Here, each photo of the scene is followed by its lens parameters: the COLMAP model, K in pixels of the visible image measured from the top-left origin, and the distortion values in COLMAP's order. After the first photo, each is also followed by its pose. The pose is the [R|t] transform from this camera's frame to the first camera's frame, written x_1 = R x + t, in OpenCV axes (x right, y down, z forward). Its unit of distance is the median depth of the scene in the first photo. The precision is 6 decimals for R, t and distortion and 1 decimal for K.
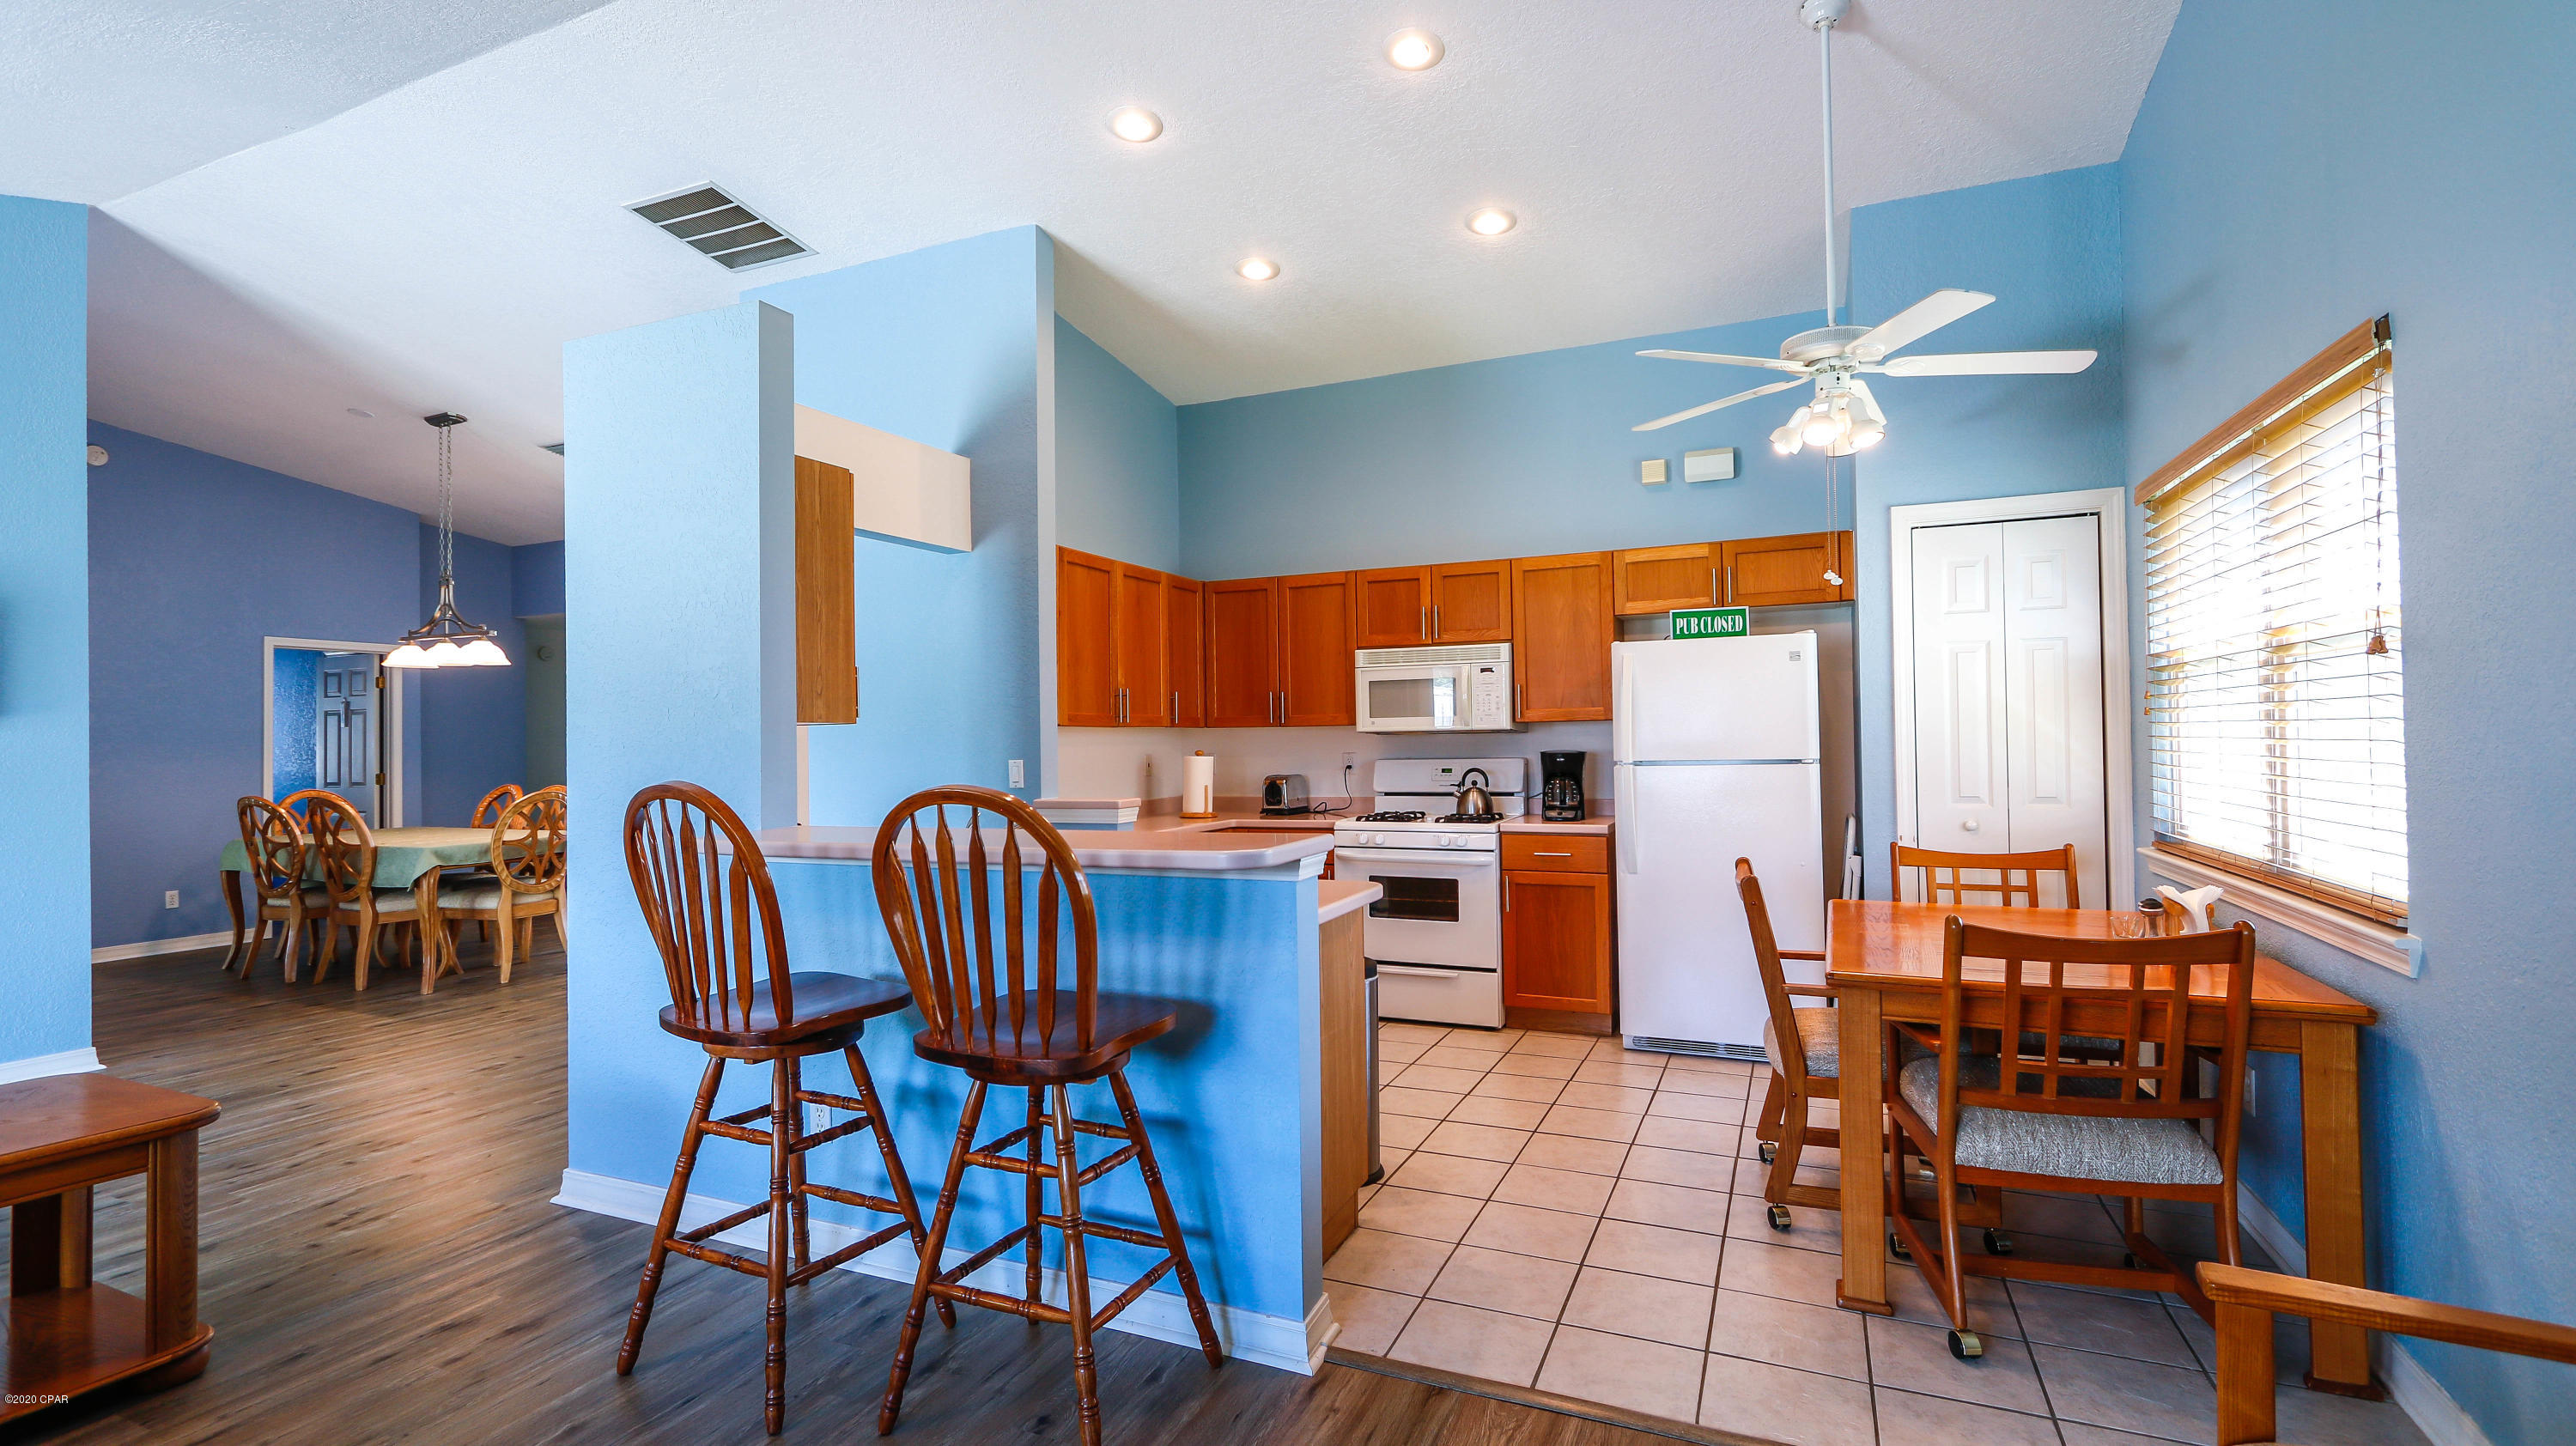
lens RADIAL K [[1170.7, 0, 1284.8], [0, 1170.7, 721.1], [0, 0, 1]] dist [-0.005159, -0.001091]
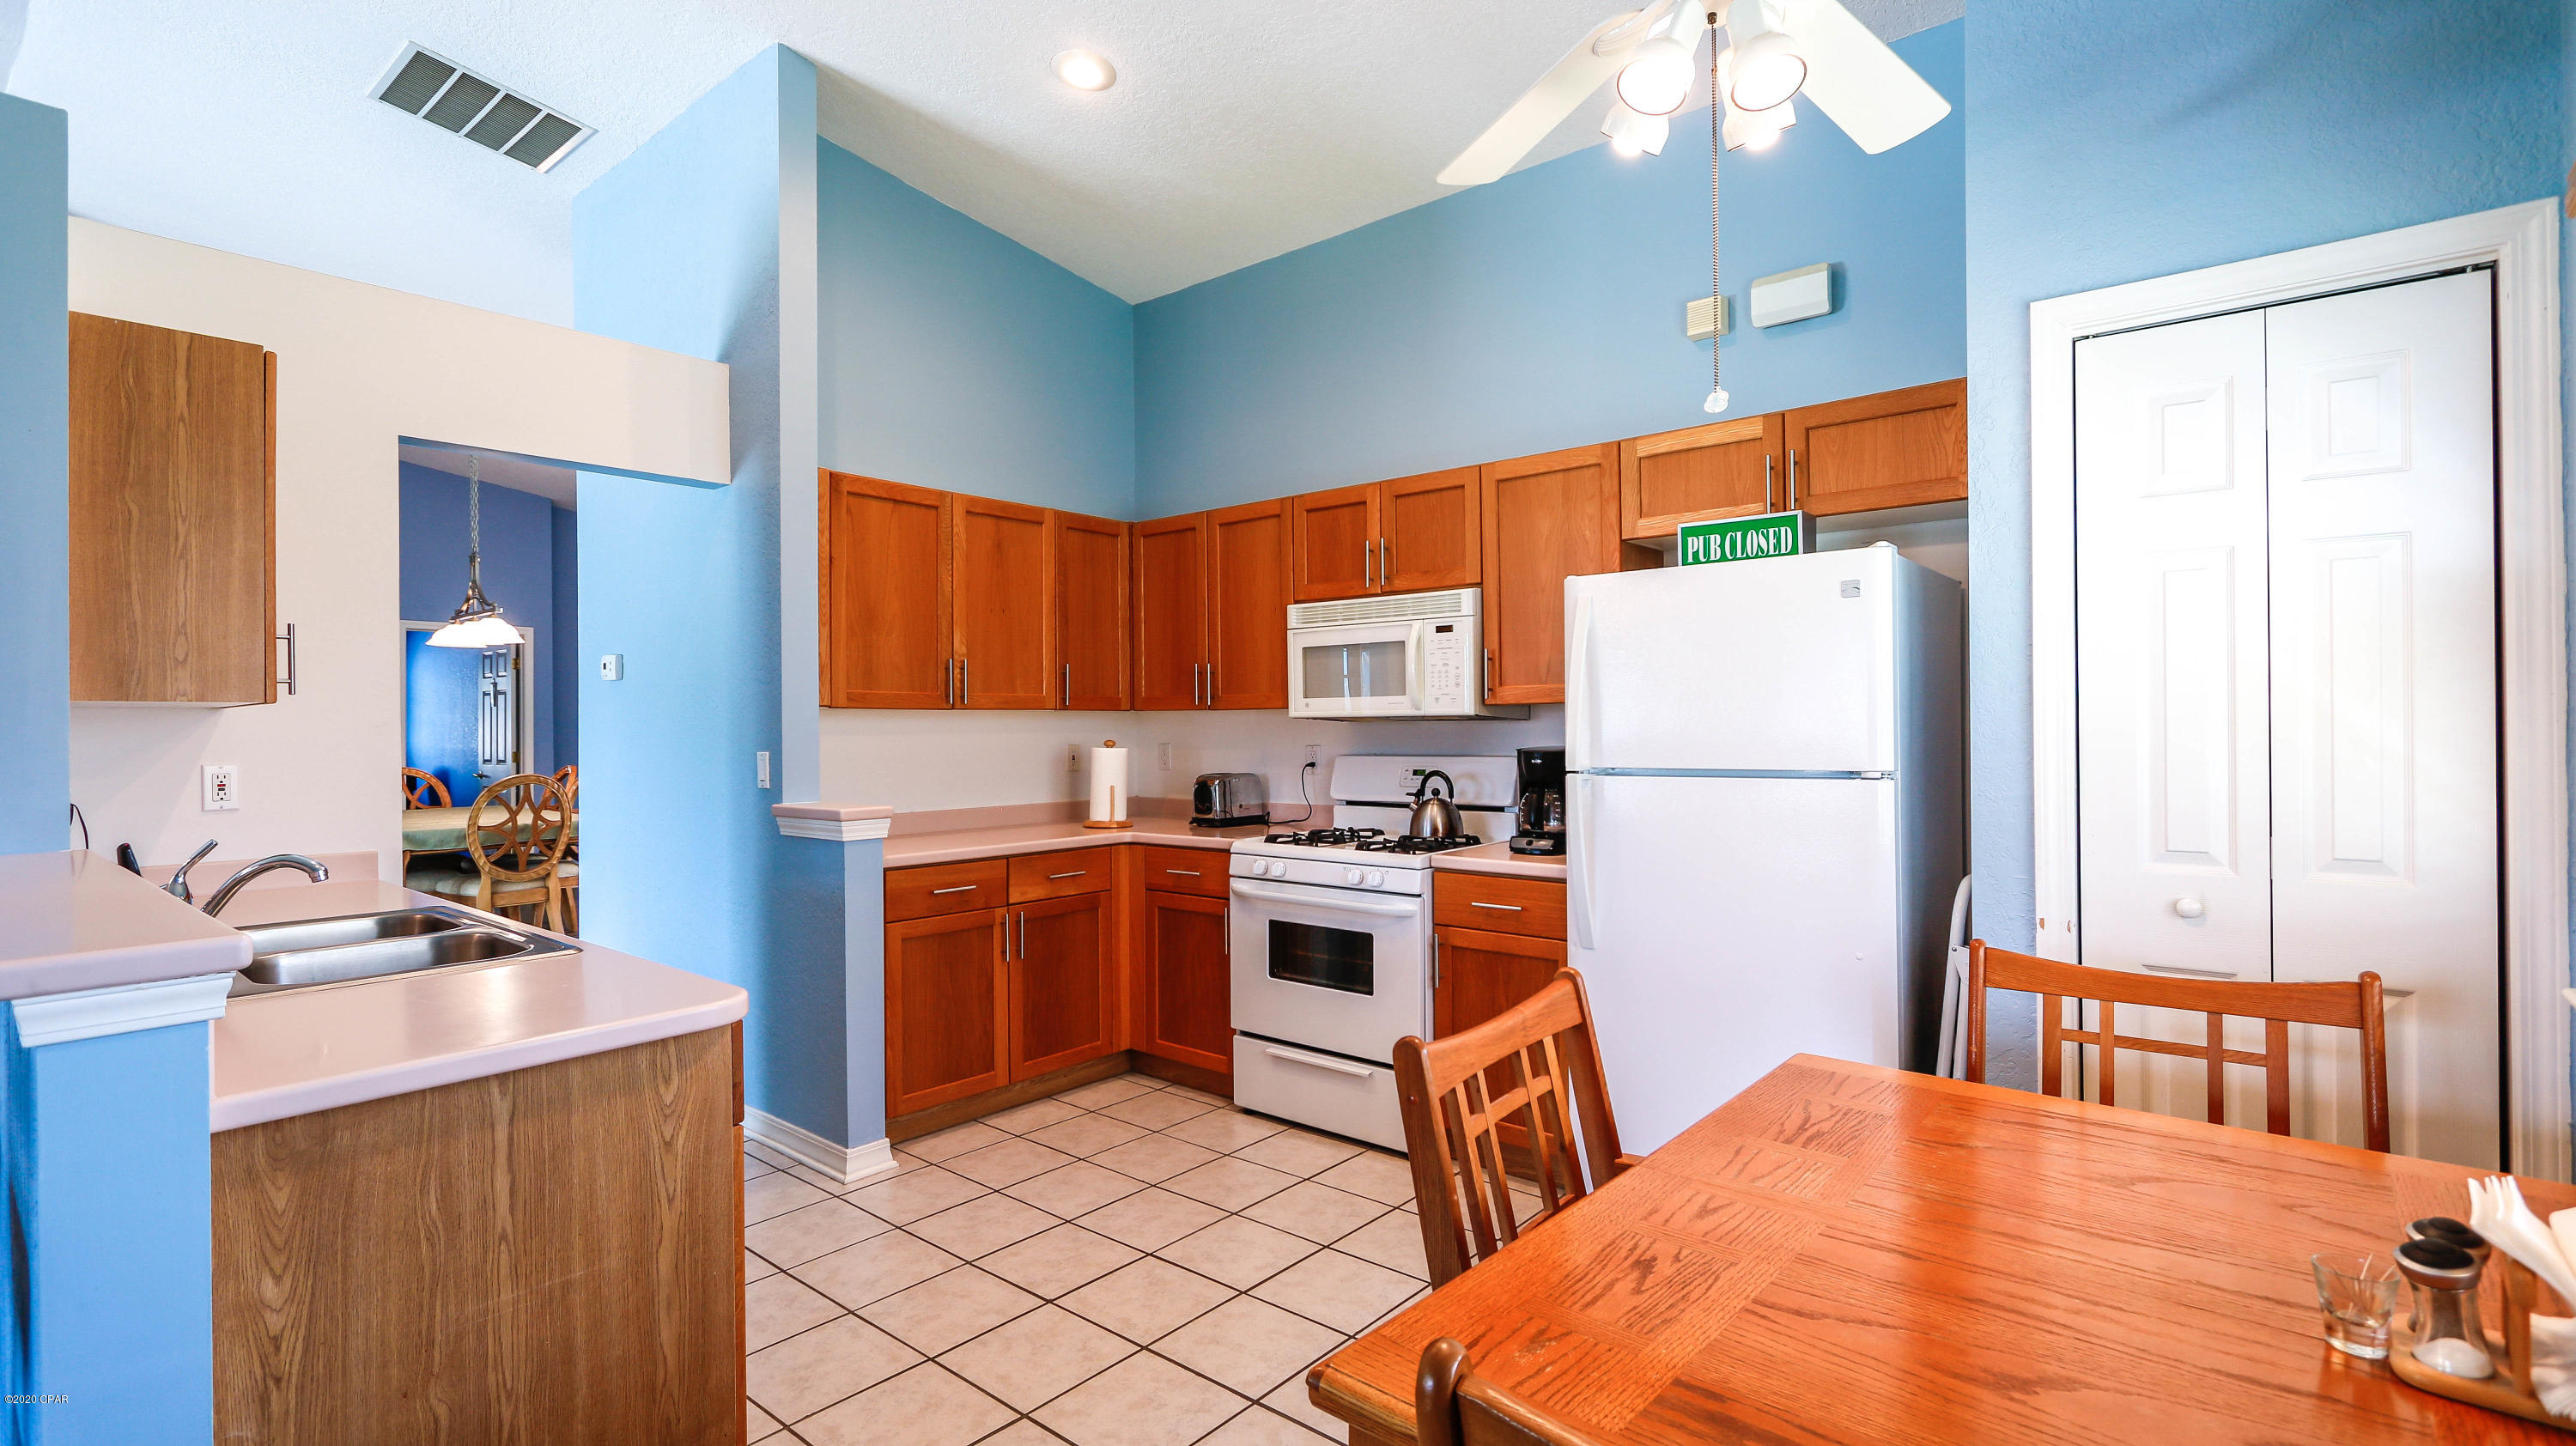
lens RADIAL K [[1170.7, 0, 1289.9], [0, 1170.7, 723.4], [0, 0, 1]] dist [-0.005159, -0.001091]
pose [[0.961010, 0.007134, -0.276422, 0.276660], [-0.002346, 0.999841, 0.017651, 0.000074], [0.276504, -0.016314, 0.960874, 0.315549]]
